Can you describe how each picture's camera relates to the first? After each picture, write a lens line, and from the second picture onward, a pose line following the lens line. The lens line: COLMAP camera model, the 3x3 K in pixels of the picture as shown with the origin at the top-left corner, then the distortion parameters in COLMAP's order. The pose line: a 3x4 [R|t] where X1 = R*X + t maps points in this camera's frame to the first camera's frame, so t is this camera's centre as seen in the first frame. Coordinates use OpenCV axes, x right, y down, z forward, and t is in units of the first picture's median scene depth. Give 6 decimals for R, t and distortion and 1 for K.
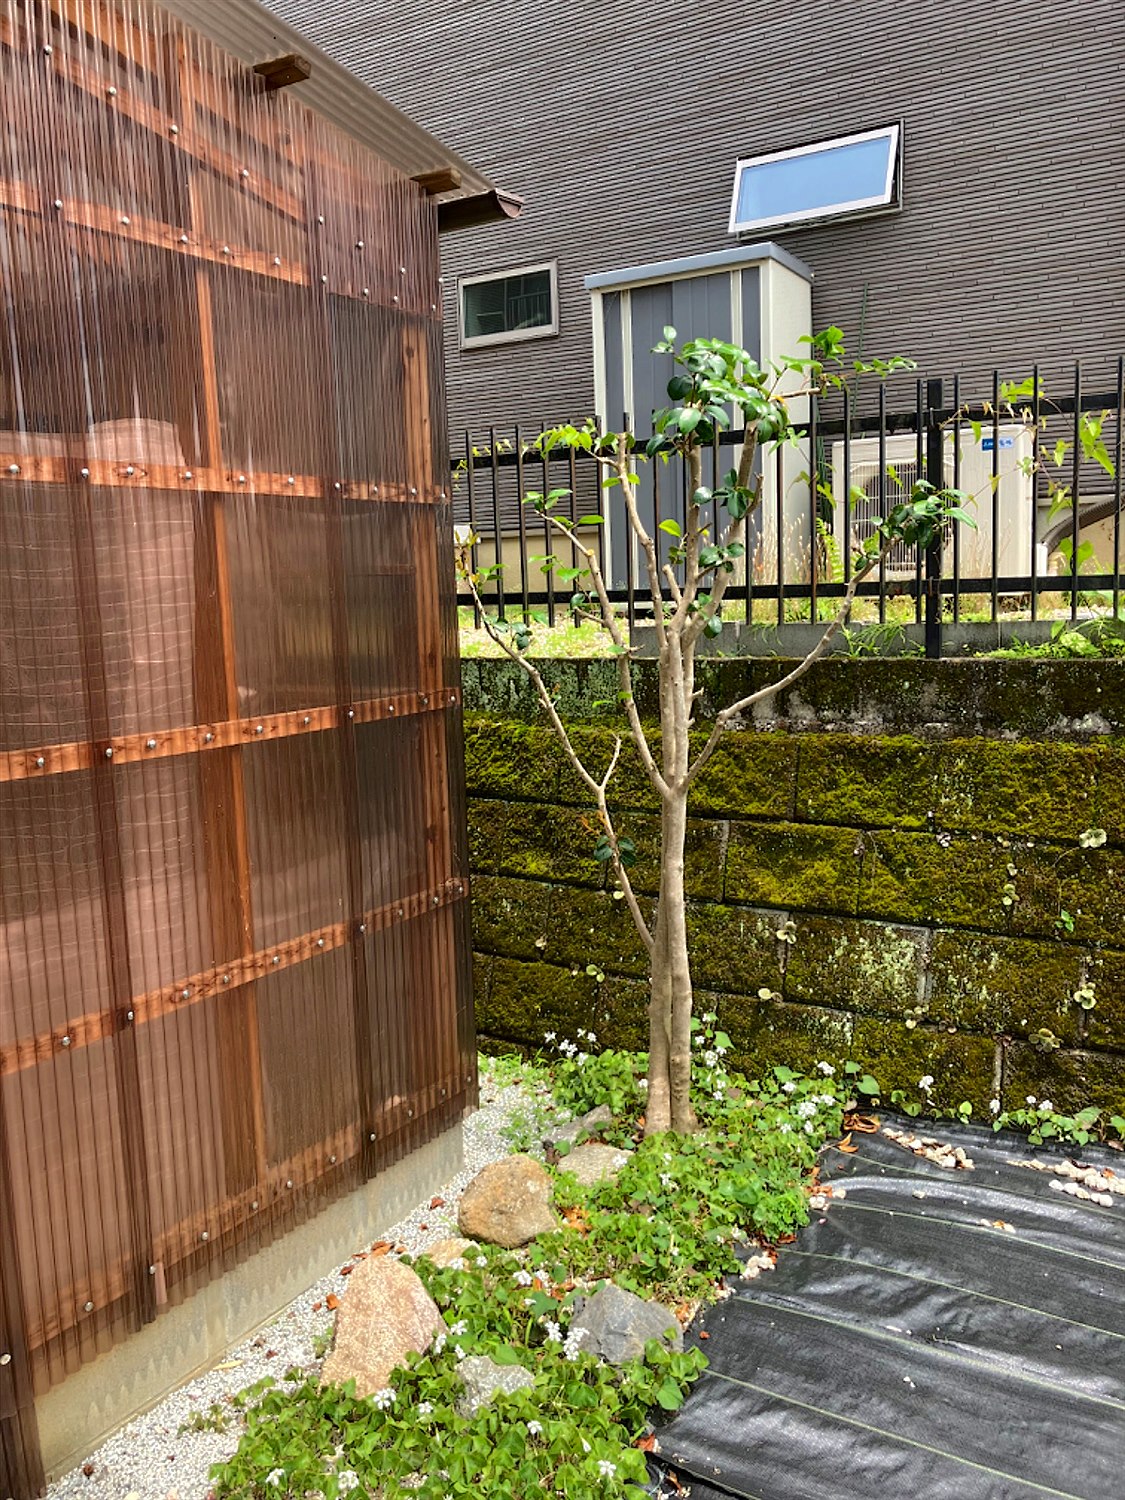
lens RADIAL K [[1256.3, 0, 562.5], [0, 1256.3, 750.0], [0, 0, 1]] dist [0.024906, 0.004473]
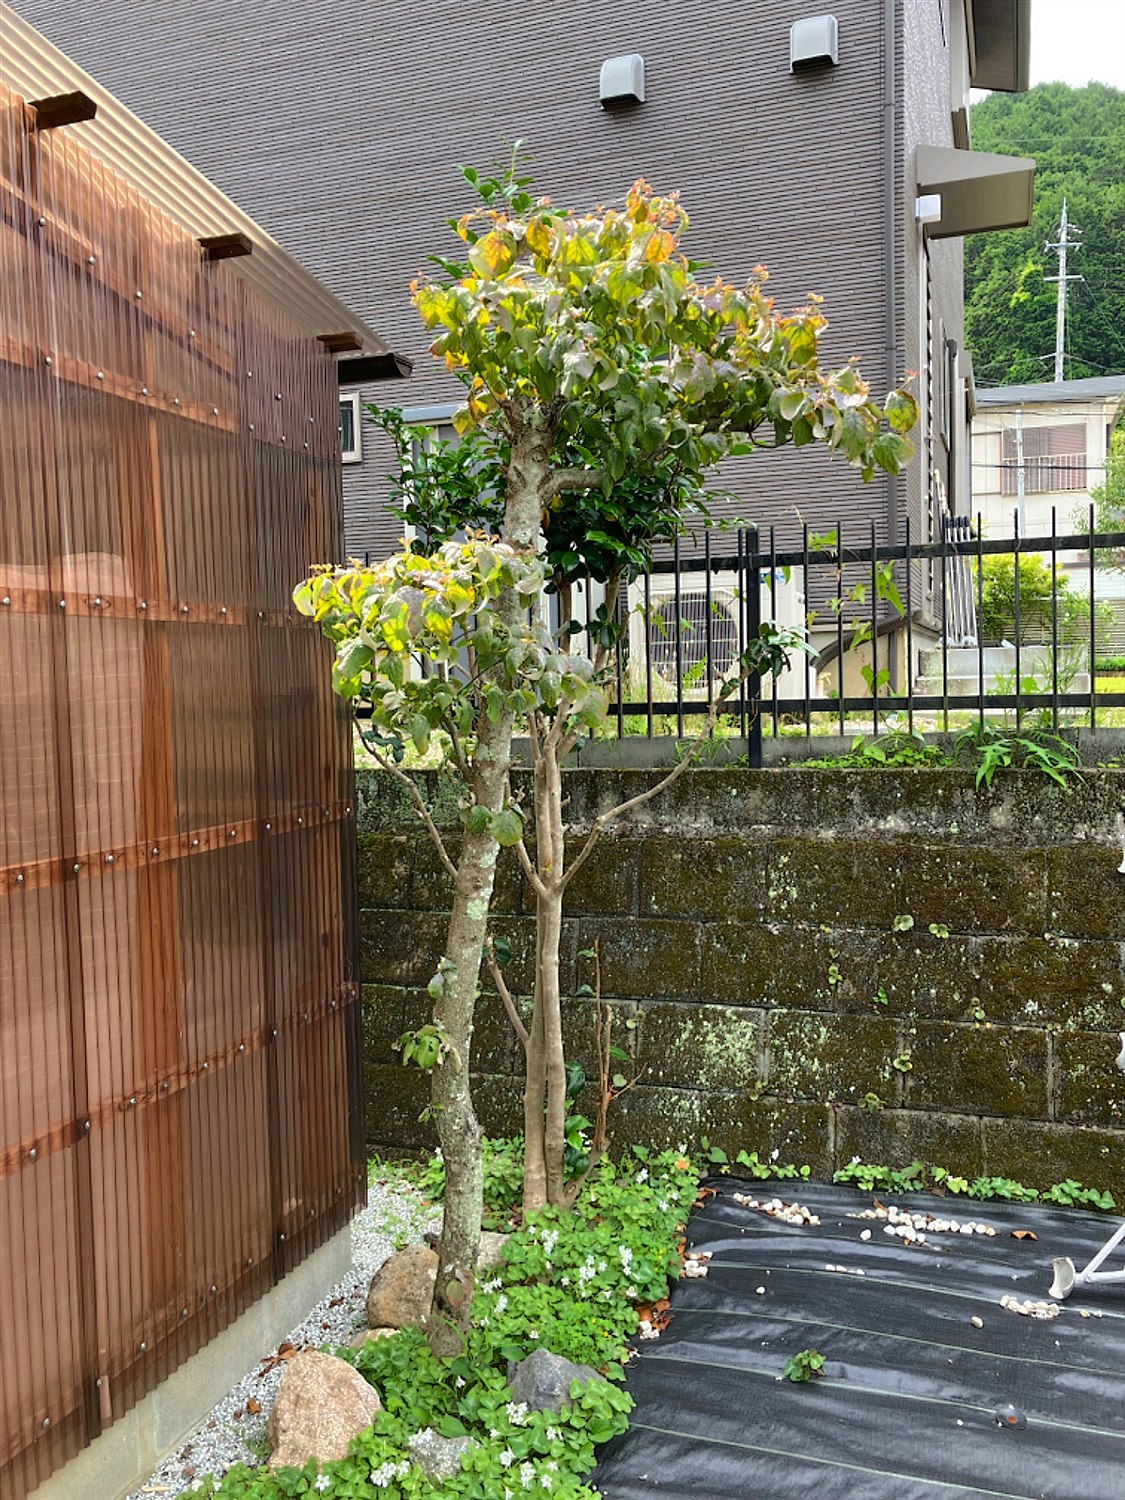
lens RADIAL K [[1248.1, 0, 562.5], [0, 1248.1, 750.0], [0, 0, 1]] dist [0.027468, -0.018318]
pose [[0.978252, -0.004031, 0.207381, -0.124541], [0.021169, 0.996531, -0.080490, -0.002434], [-0.206337, 0.083130, 0.974943, -0.070633]]
